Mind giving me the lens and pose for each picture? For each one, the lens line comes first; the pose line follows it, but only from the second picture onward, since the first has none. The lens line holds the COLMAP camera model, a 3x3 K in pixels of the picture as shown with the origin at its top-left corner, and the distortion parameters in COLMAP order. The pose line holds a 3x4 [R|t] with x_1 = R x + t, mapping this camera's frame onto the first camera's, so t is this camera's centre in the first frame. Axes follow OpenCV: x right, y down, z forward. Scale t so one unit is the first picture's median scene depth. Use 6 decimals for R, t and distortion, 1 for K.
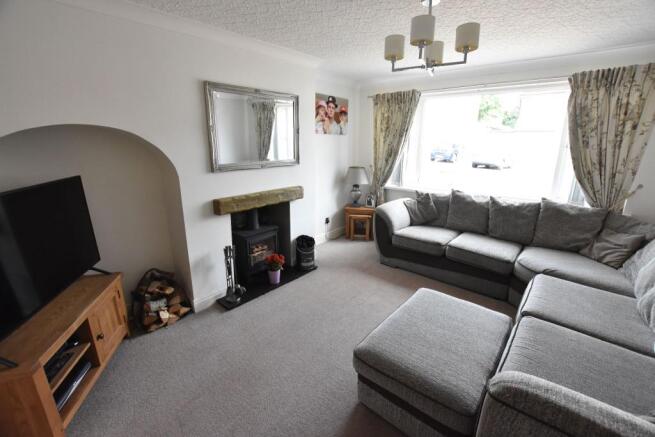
lens RADIAL K [[287.3, 0, 328.1], [0, 287.3, 218.0], [0, 0, 1]] dist [-0.026959, 0.003763]
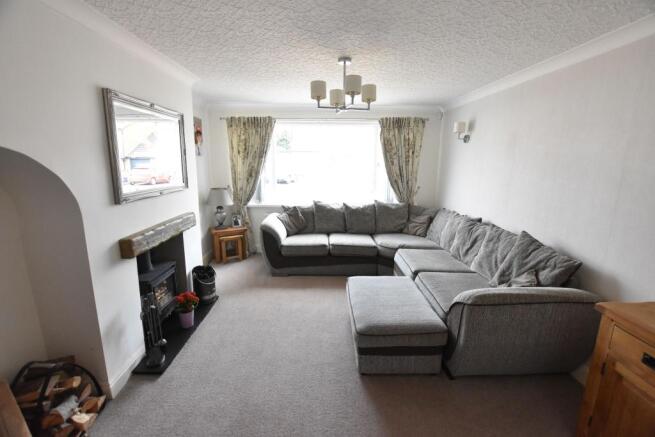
lens RADIAL K [[287.3, 0, 330.8], [0, 287.3, 219.5], [0, 0, 1]] dist [-0.026959, 0.003763]
pose [[0.745363, -0.133235, 0.653210, -0.396534], [0.170238, 0.985380, 0.006733, -0.023246], [-0.644557, 0.106182, 0.757147, 0.047677]]
